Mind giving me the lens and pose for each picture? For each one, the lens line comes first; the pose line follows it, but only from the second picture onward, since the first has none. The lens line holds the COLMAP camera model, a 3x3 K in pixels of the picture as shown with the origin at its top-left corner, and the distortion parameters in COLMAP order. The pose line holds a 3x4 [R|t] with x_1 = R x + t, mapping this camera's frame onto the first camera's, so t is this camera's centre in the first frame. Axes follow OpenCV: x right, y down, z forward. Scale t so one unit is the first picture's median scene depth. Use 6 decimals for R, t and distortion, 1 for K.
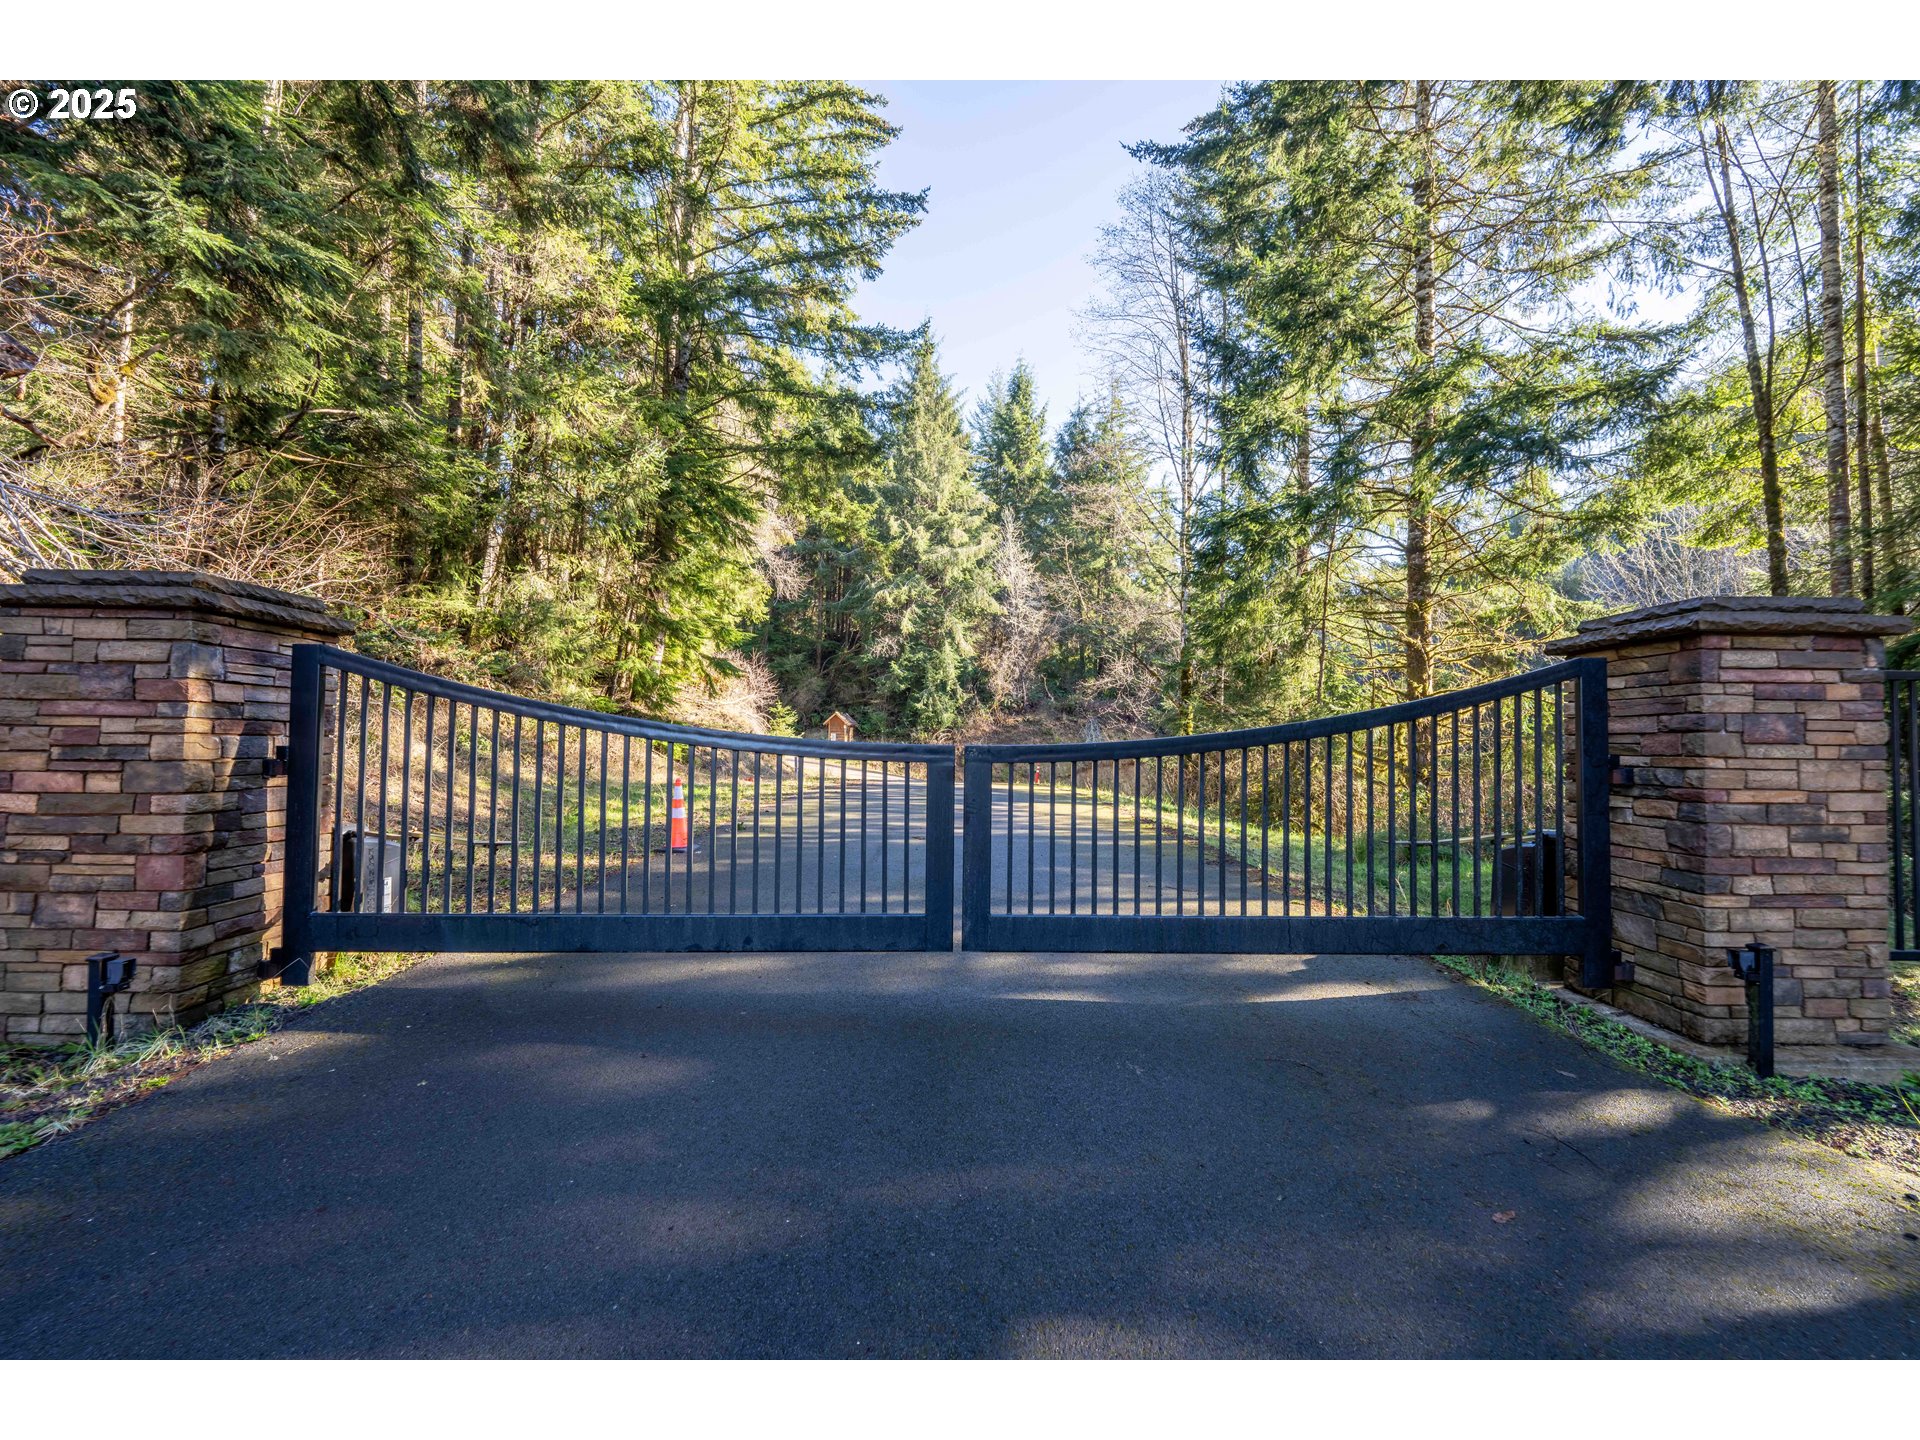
lens RADIAL K [[783.6, 0, 960.0], [0, 783.6, 720.0], [0, 0, 1]] dist [-0.001705, -0.005627]
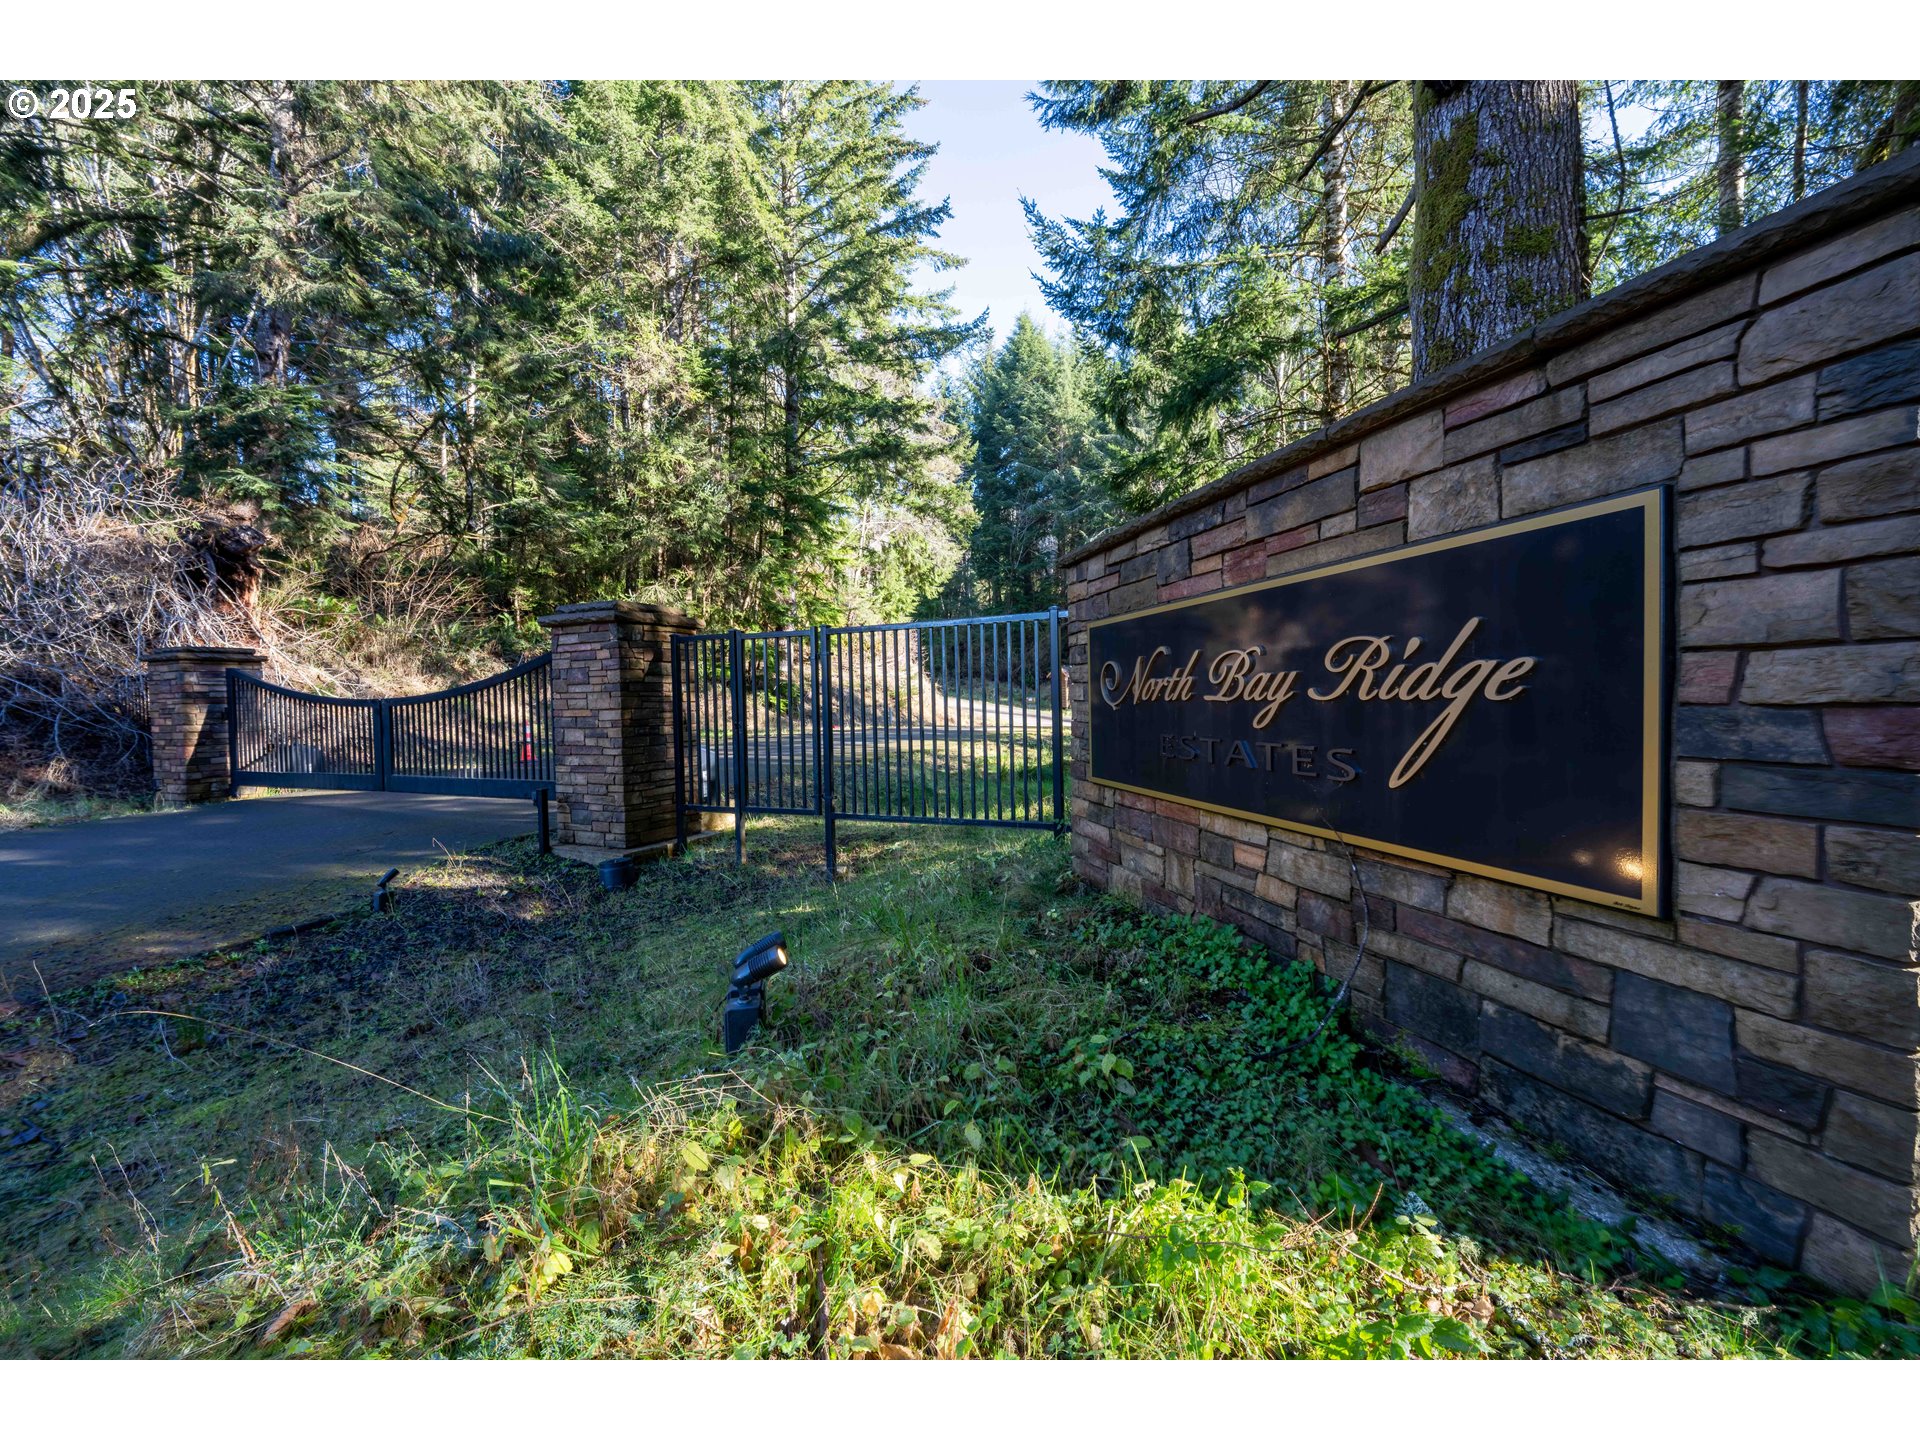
lens RADIAL K [[783.6, 0, 960.0], [0, 783.6, 720.0], [0, 0, 1]] dist [-0.001705, -0.005627]
pose [[0.896024, -0.019705, -0.443568, 1.264837], [0.046770, 0.997646, 0.050158, 0.029847], [0.441535, -0.065688, 0.894836, -0.127981]]
